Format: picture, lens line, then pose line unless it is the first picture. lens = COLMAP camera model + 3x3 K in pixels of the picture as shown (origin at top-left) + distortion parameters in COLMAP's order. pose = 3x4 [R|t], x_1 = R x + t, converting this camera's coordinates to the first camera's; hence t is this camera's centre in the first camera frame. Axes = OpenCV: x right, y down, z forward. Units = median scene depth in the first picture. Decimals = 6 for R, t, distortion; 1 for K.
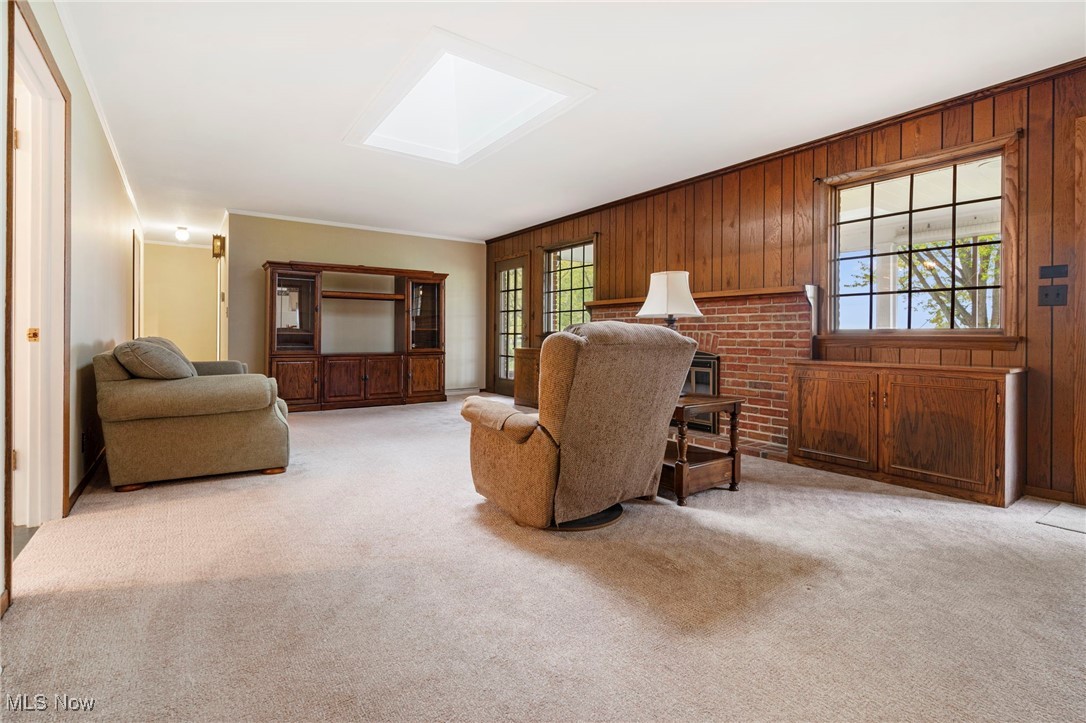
lens RADIAL K [[510.9, 0, 546.1], [0, 510.9, 342.9], [0, 0, 1]] dist [-0.002987, 0.000055]
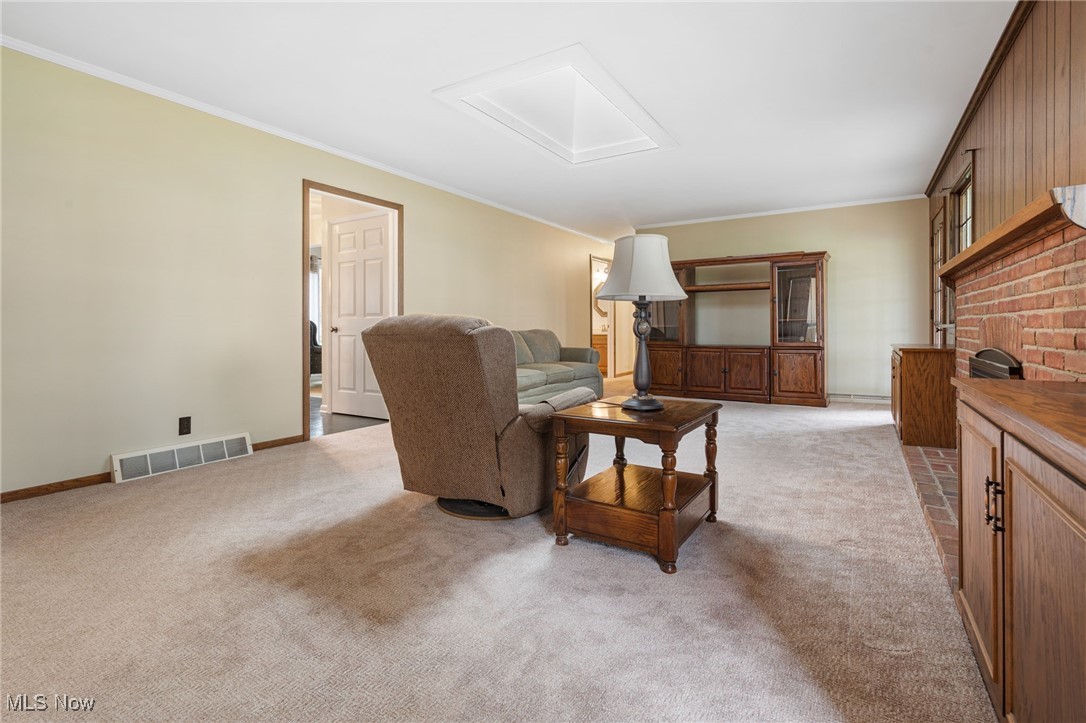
lens RADIAL K [[510.9, 0, 534.8], [0, 510.9, 331.3], [0, 0, 1]] dist [-0.002987, 0.000055]
pose [[0.380673, 0.000363, -0.924709, 0.417039], [-0.008604, 0.999958, -0.003150, -0.000912], [0.924670, 0.009156, 0.380661, 0.287342]]
